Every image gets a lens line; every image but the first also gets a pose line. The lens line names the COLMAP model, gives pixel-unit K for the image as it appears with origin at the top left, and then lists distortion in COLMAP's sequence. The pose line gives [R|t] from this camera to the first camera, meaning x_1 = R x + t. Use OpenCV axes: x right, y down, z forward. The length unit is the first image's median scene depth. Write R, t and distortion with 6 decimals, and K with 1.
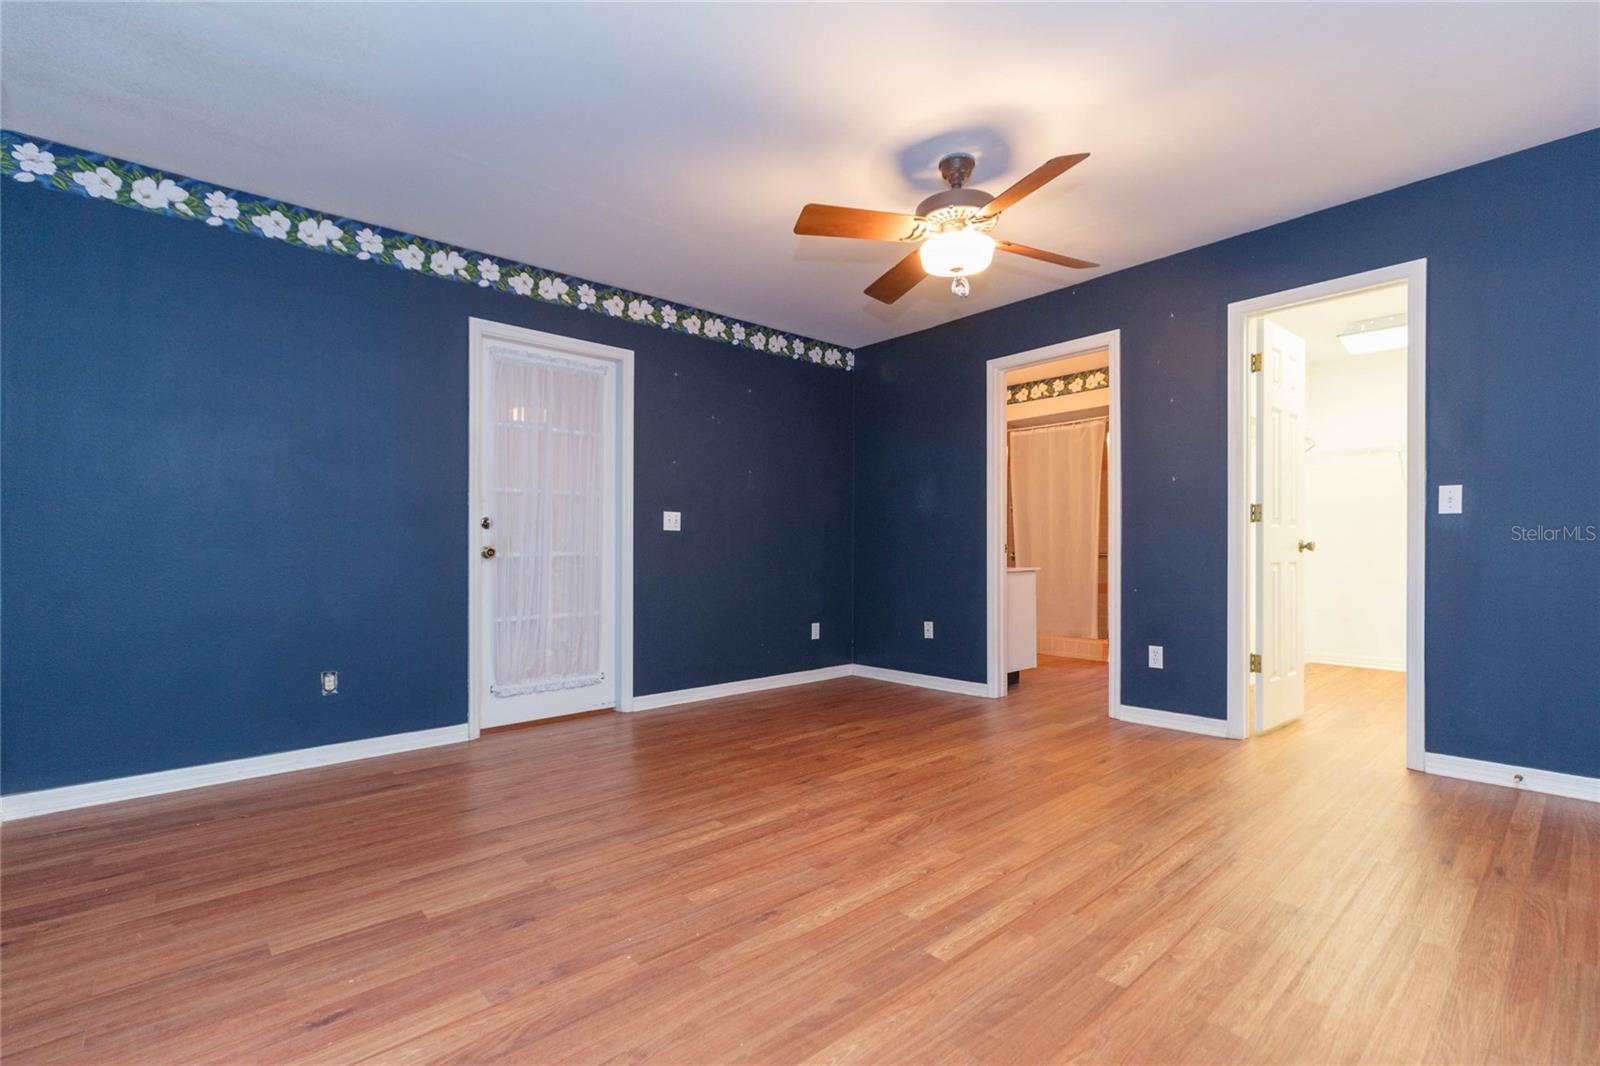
lens RADIAL K [[717.6, 0, 799.6], [0, 717.6, 542.9], [0, 0, 1]] dist [0.007997, -0.004465]
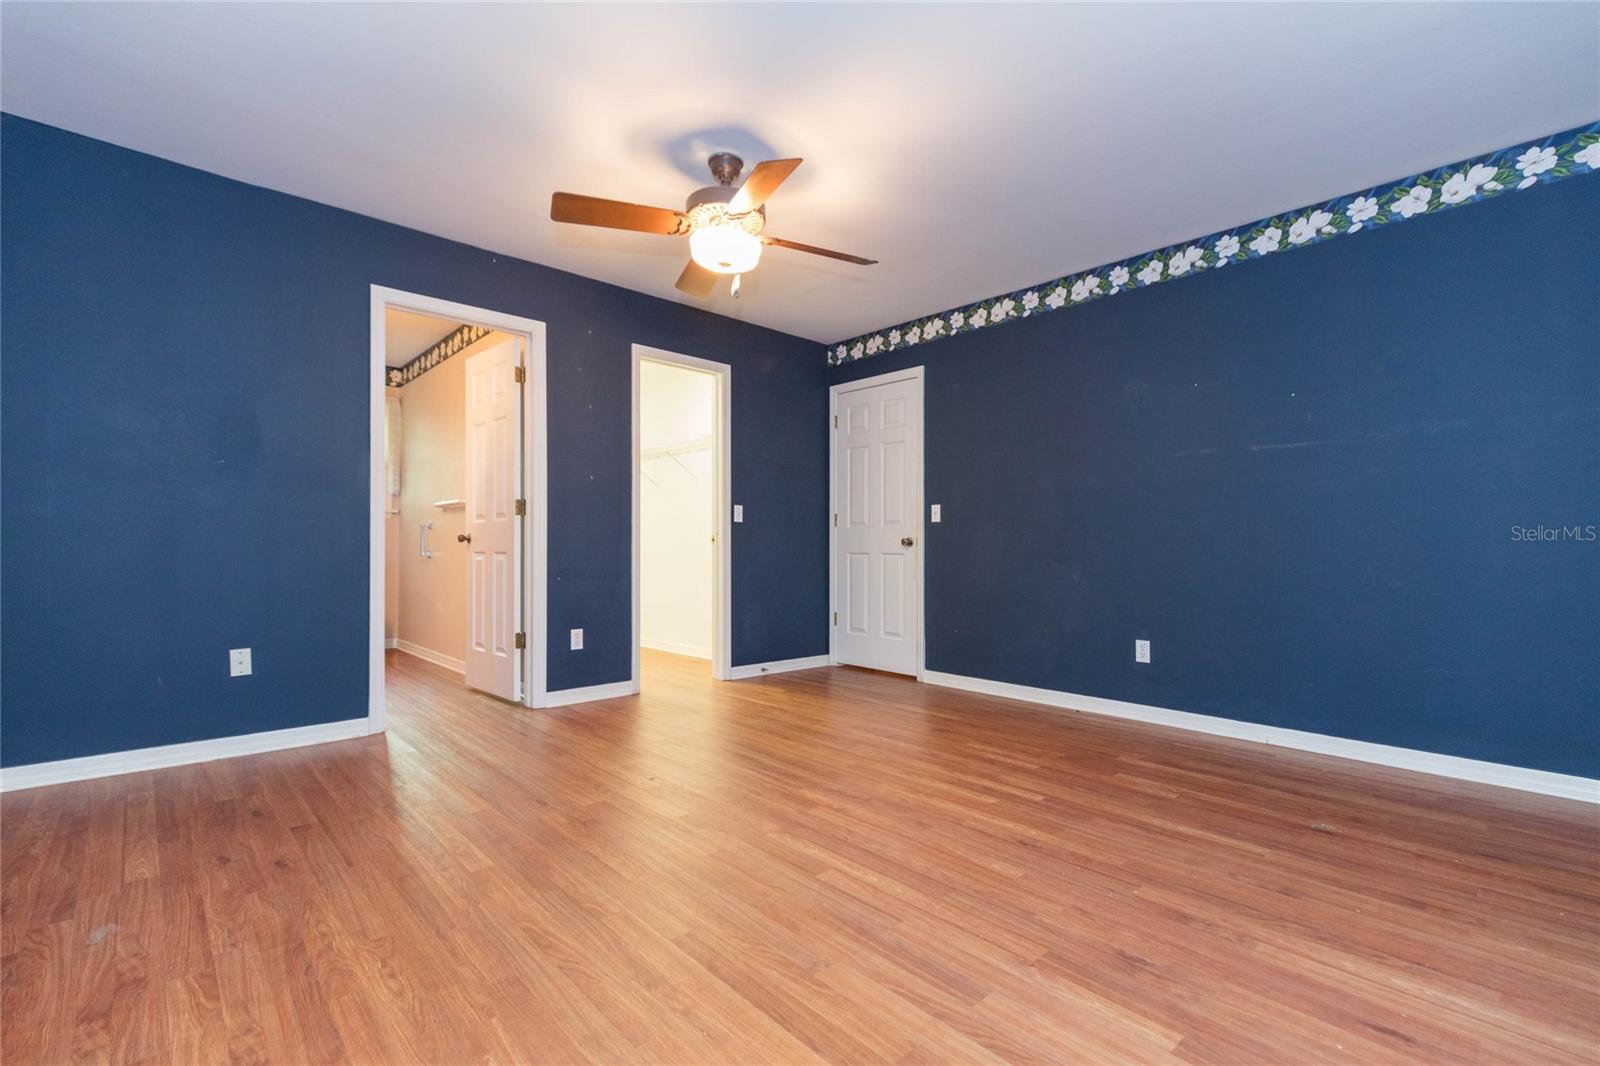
lens RADIAL K [[717.6, 0, 811.5], [0, 717.6, 545.9], [0, 0, 1]] dist [0.007997, -0.004465]
pose [[-0.028470, 0.008787, 0.999556, -0.935289], [-0.020001, 0.999756, -0.009358, 0.032608], [-0.999395, -0.020258, -0.028288, 1.064624]]
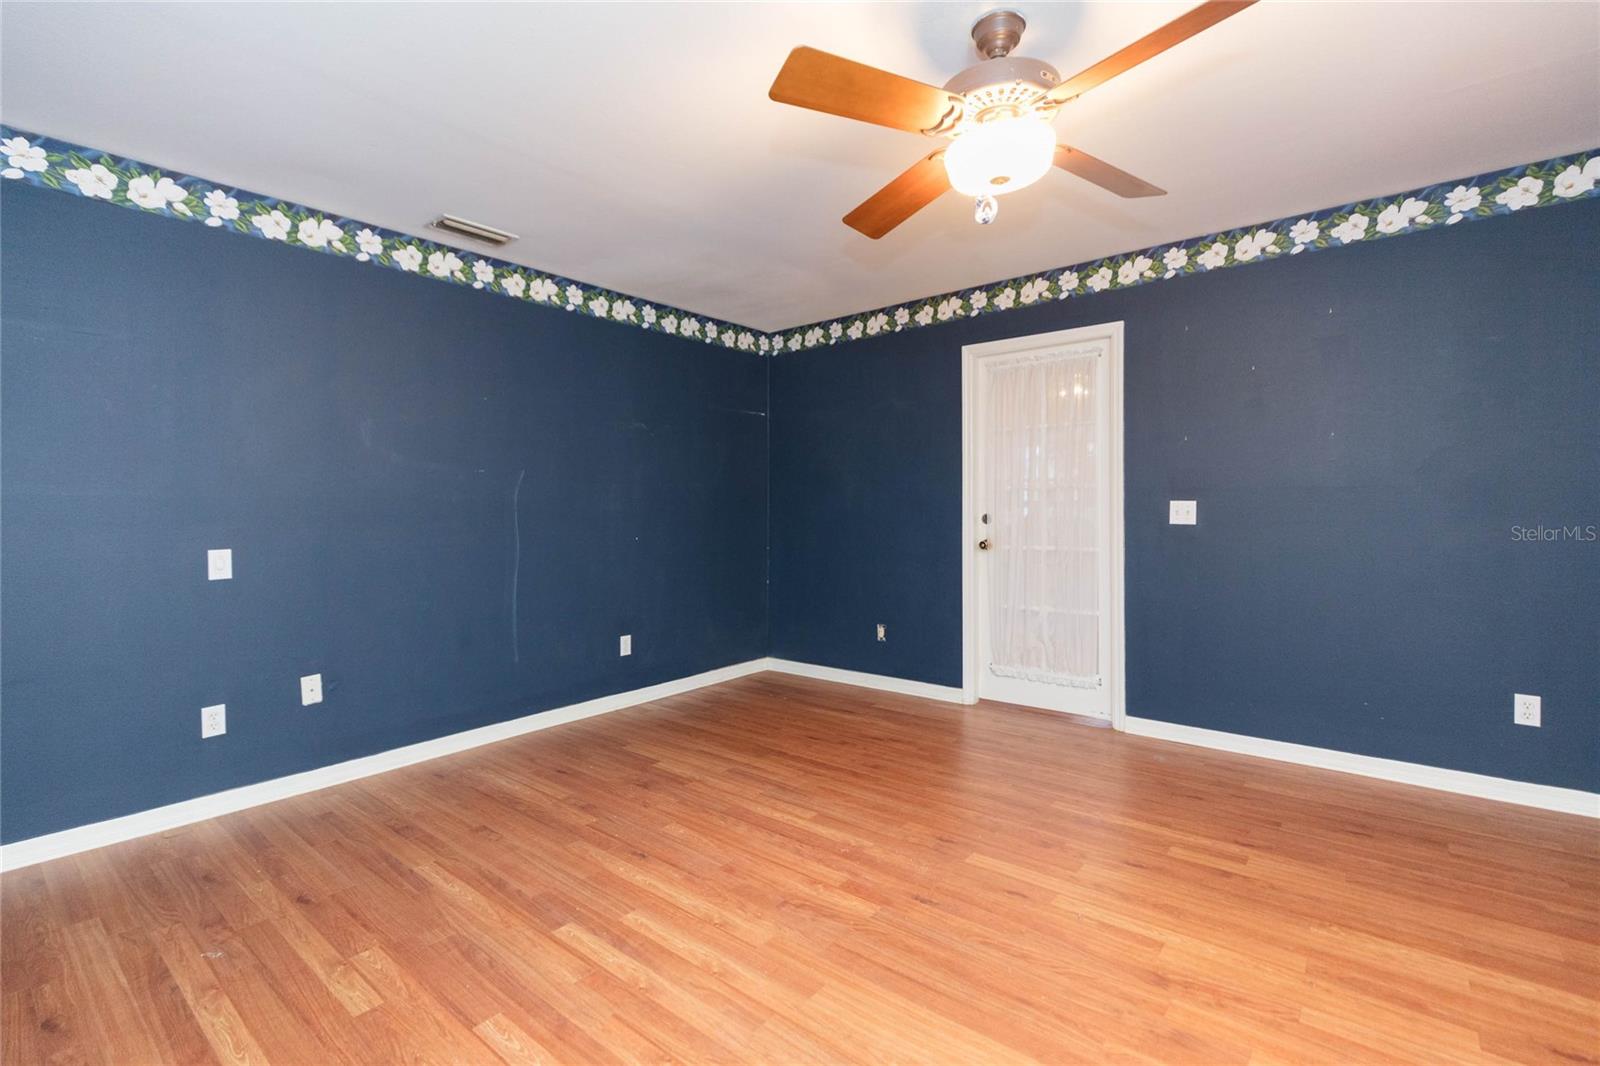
lens RADIAL K [[717.6, 0, 807.0], [0, 717.6, 477.6], [0, 0, 1]] dist [0.007997, -0.004465]
pose [[0.162557, -0.037971, -0.985968, 1.015511], [0.022360, 0.999144, -0.034791, -0.093240], [0.986446, -0.016391, 0.163267, 0.835712]]
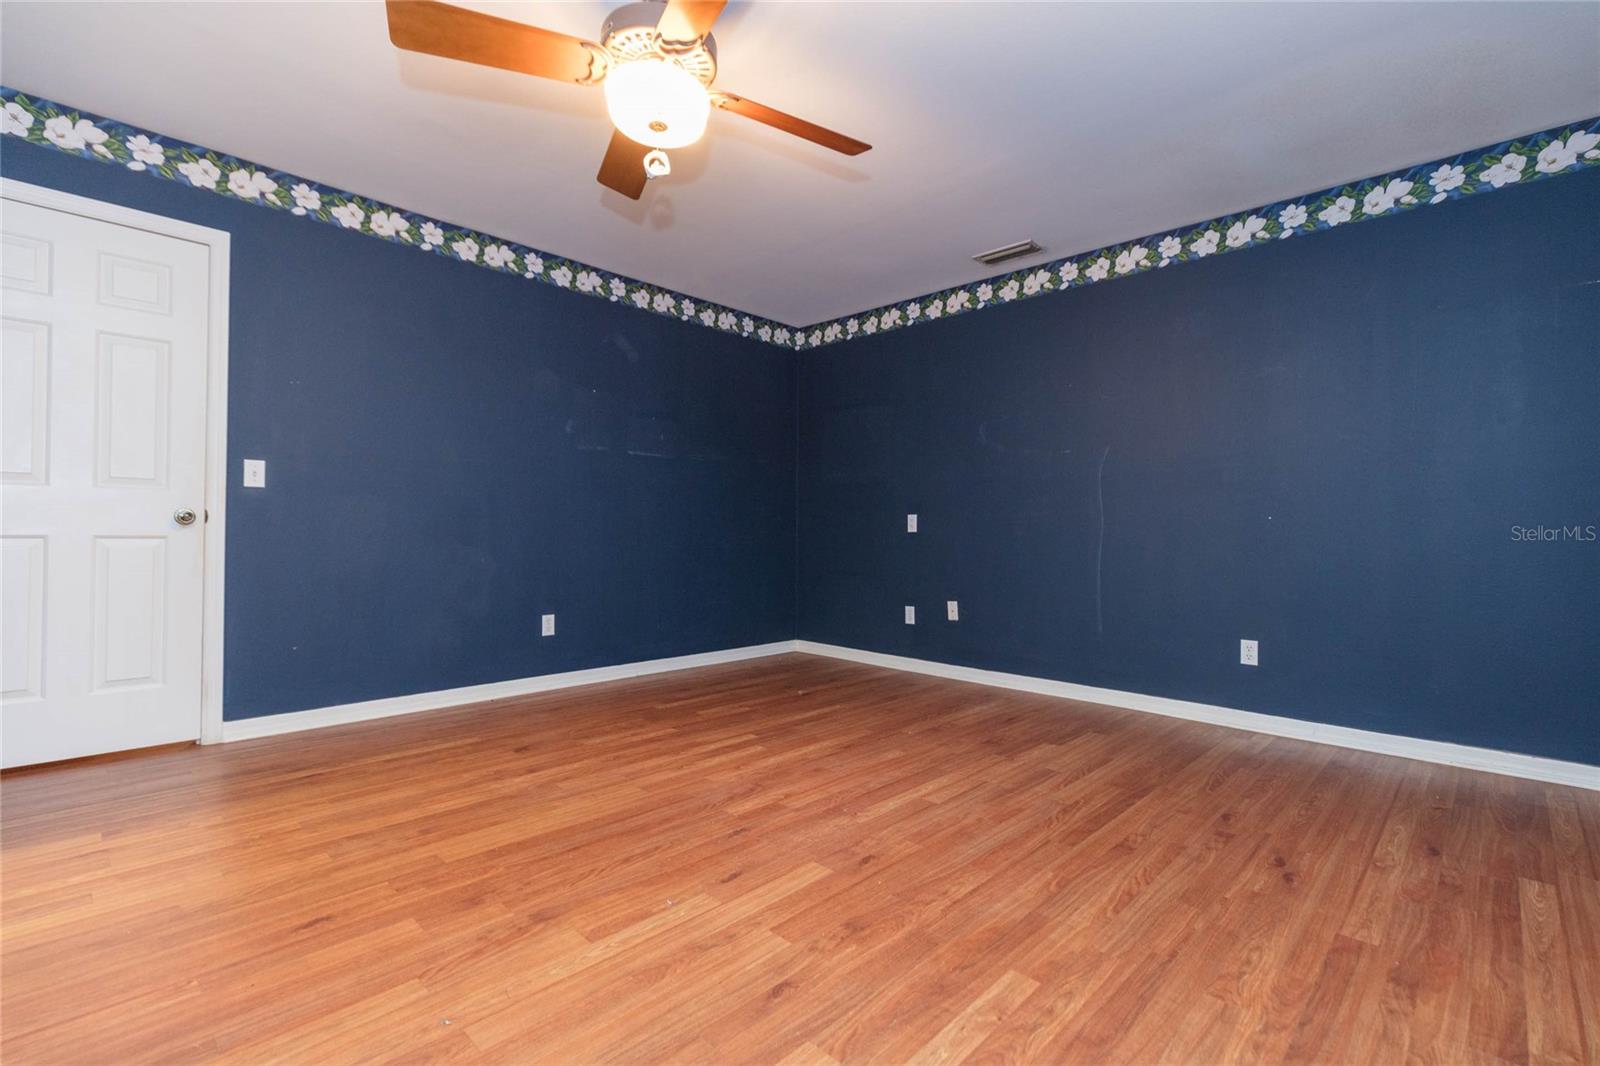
lens RADIAL K [[717.6, 0, 806.2], [0, 717.6, 526.6], [0, 0, 1]] dist [0.007997, -0.004465]
pose [[-0.996308, -0.003909, -0.085757, 0.146914], [-0.002205, 0.999798, -0.019958, 0.035473], [0.085818, -0.019695, -0.996116, 2.010628]]
